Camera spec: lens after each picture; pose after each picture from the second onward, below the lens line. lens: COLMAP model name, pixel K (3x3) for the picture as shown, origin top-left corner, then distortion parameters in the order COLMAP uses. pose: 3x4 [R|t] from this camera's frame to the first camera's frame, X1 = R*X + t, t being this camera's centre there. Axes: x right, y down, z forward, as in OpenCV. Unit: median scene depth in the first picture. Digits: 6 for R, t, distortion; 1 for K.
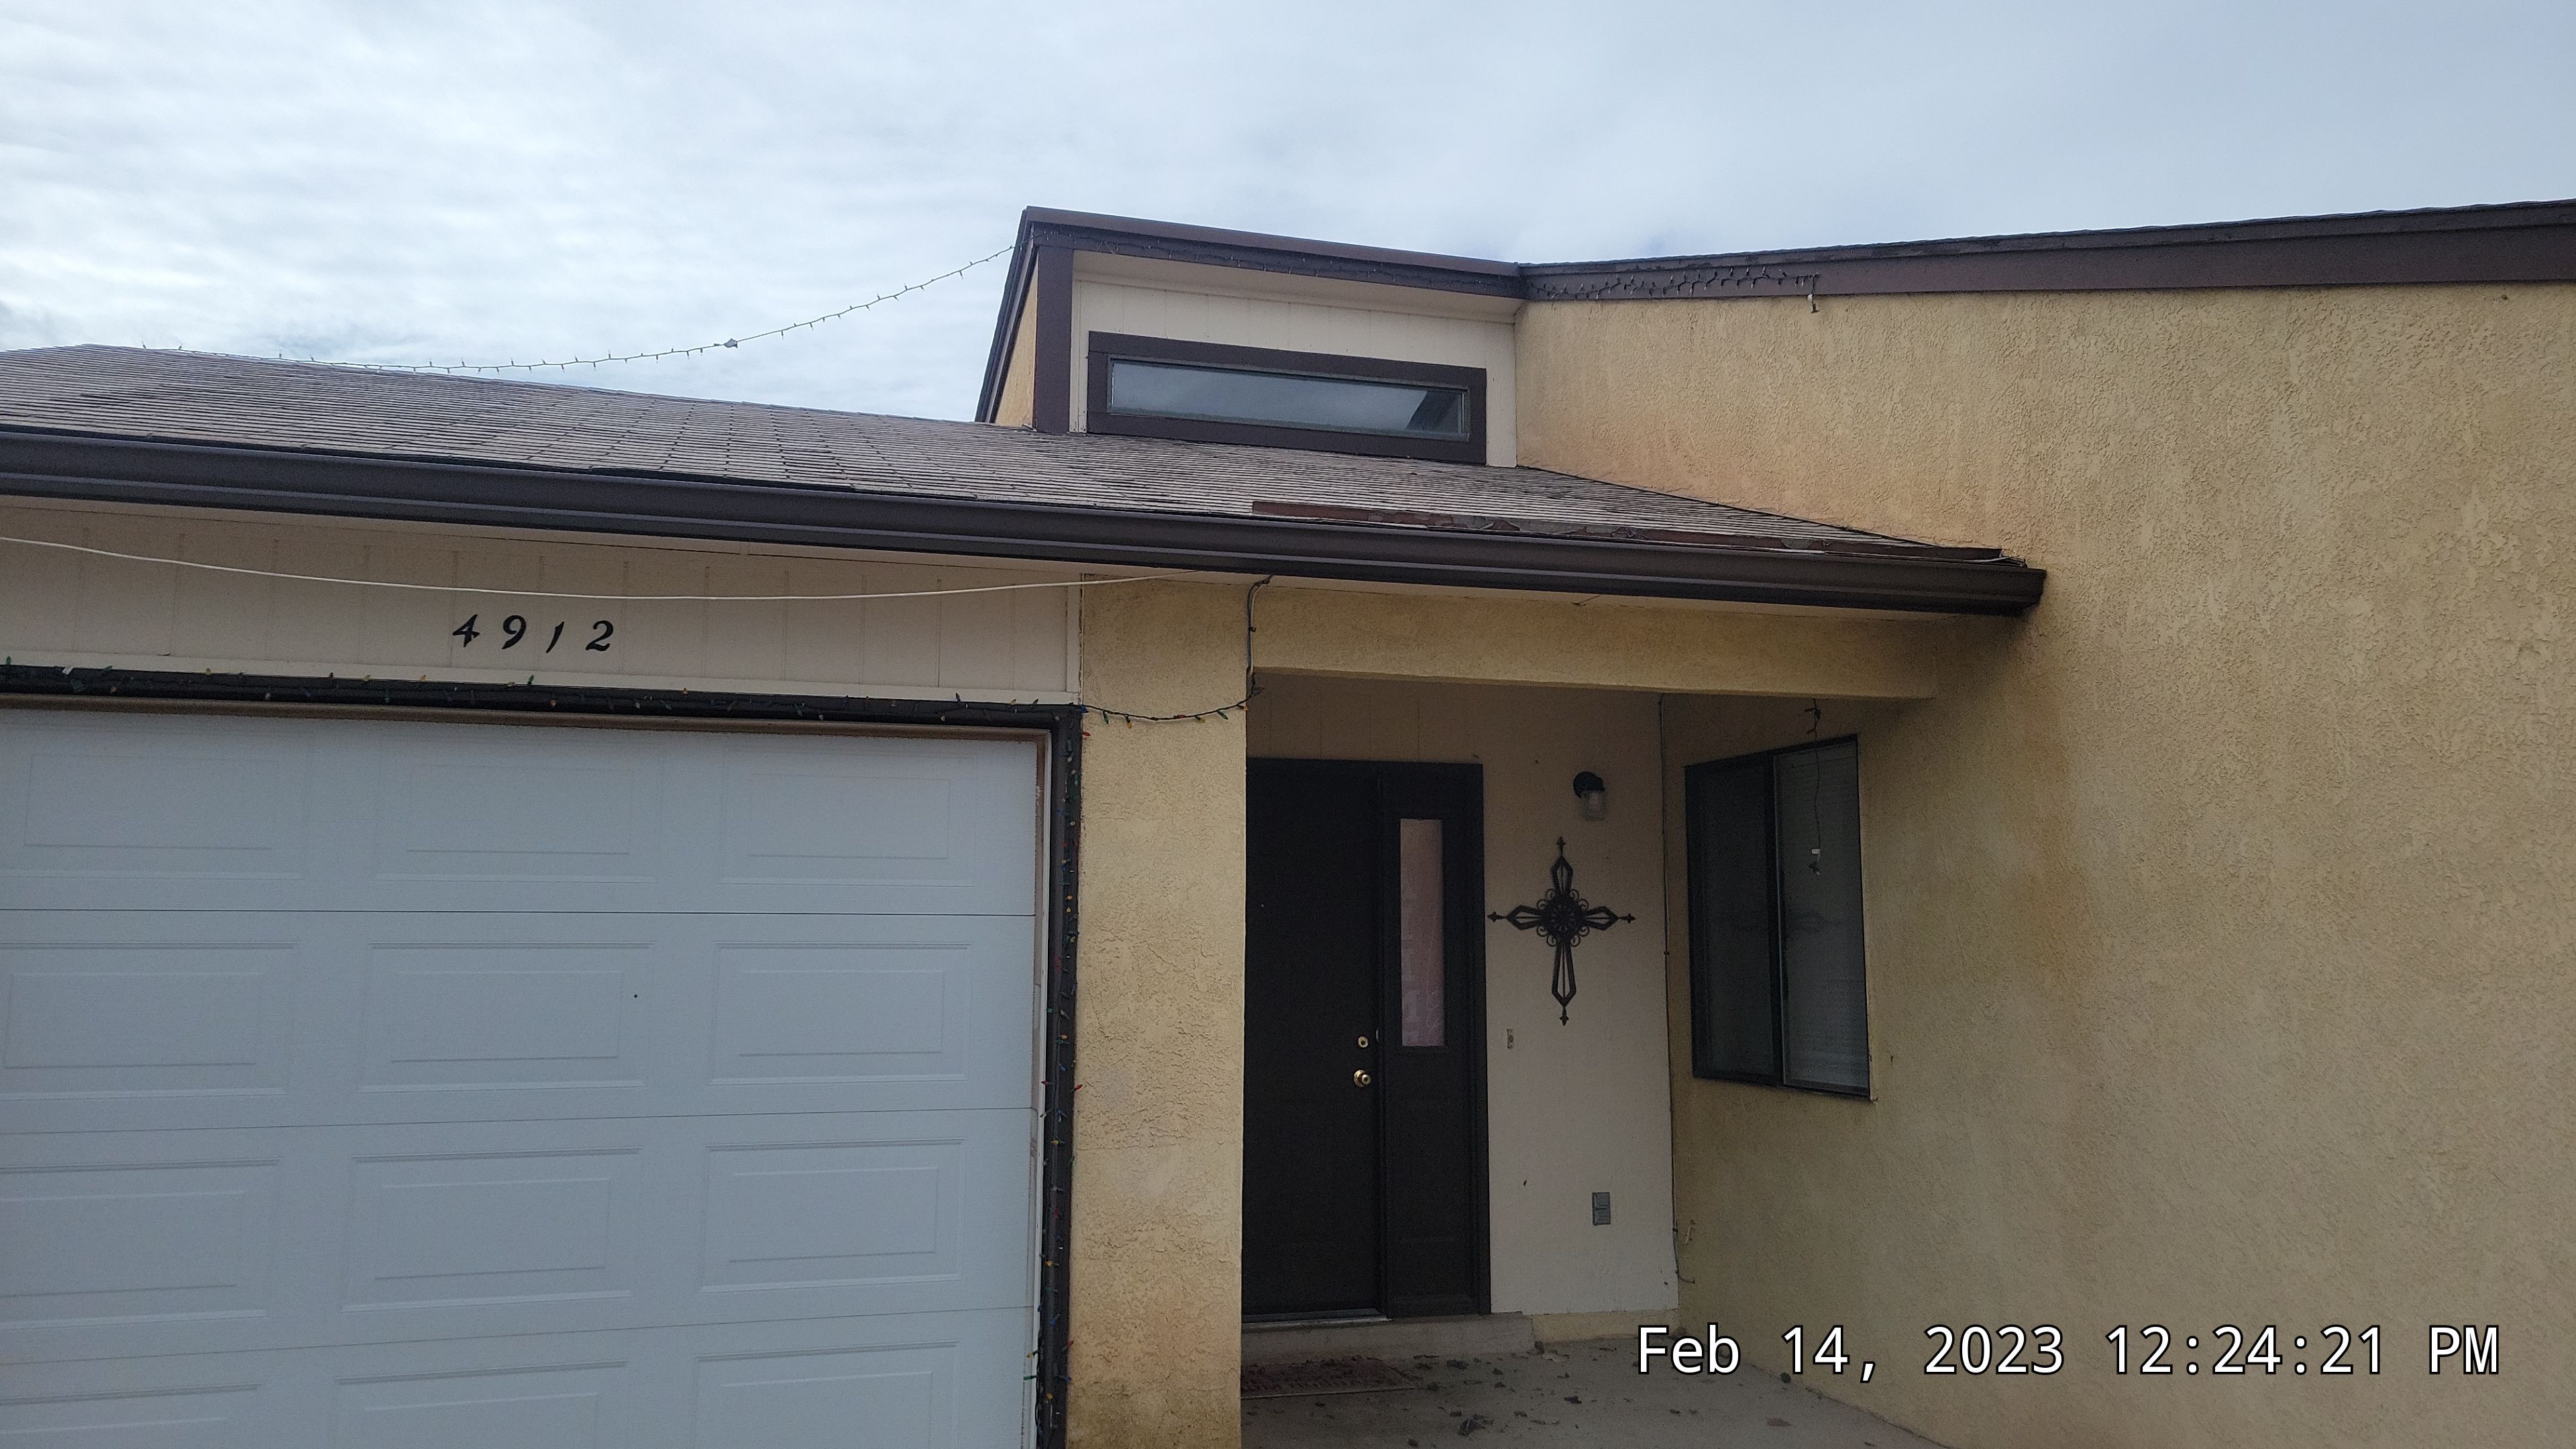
lens RADIAL K [[1859.3, 0, 1294.6], [0, 1859.3, 696.9], [0, 0, 1]] dist [0.050447, -0.032134]
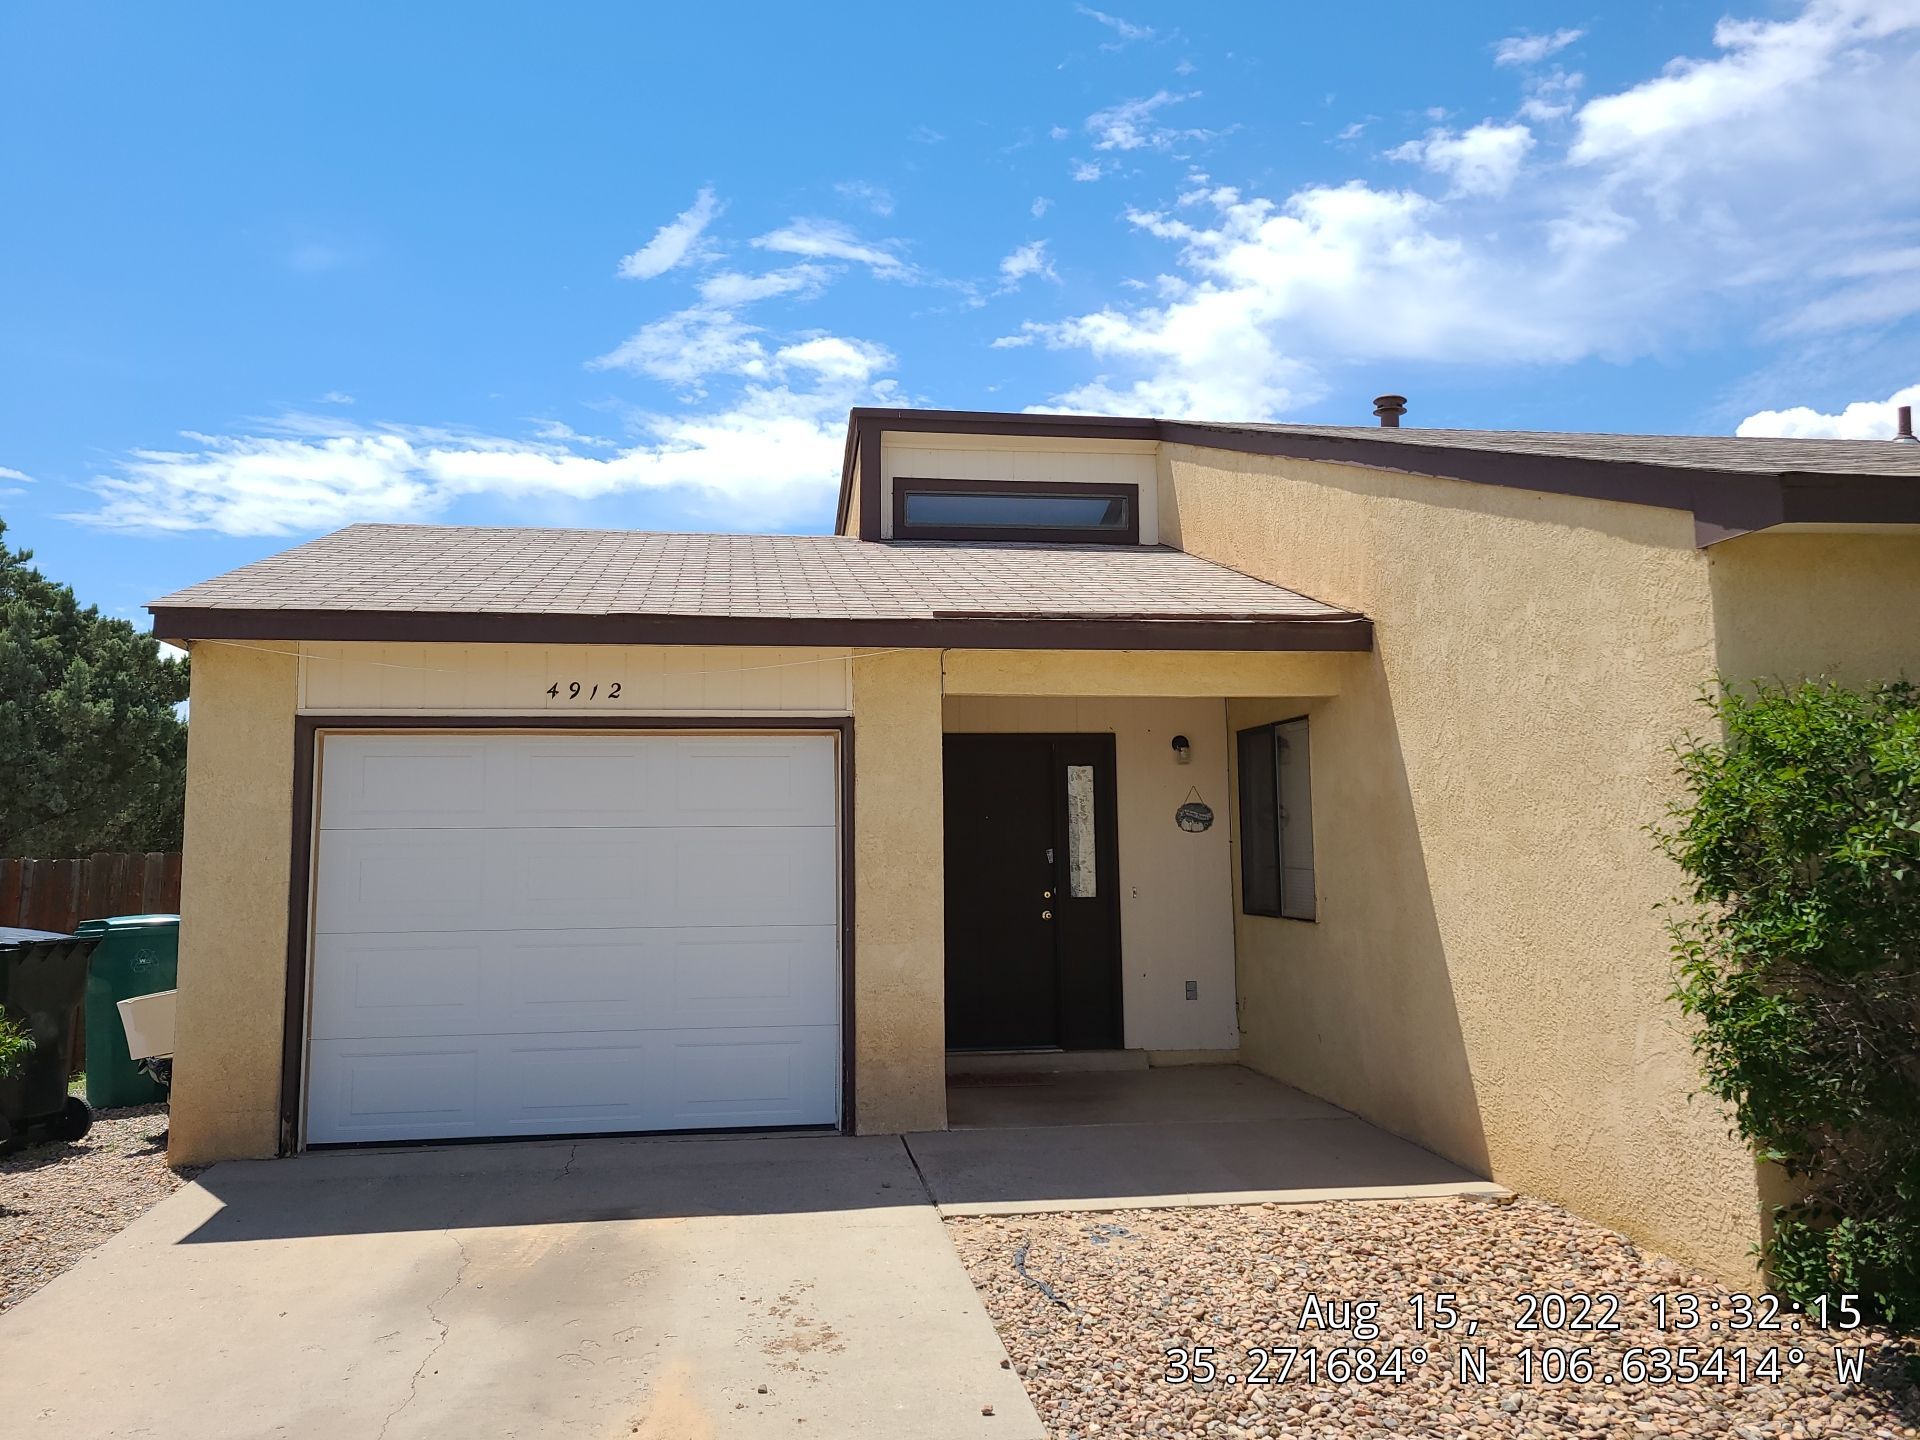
lens RADIAL K [[1401.9, 0, 924.2], [0, 1401.9, 705.5], [0, 0, 1]] dist [0.041445, -0.033726]
pose [[0.987142, -0.026929, -0.157564, 0.198831], [0.032357, 0.998964, 0.031987, -0.054568], [0.156539, -0.036674, 0.986991, -0.449350]]
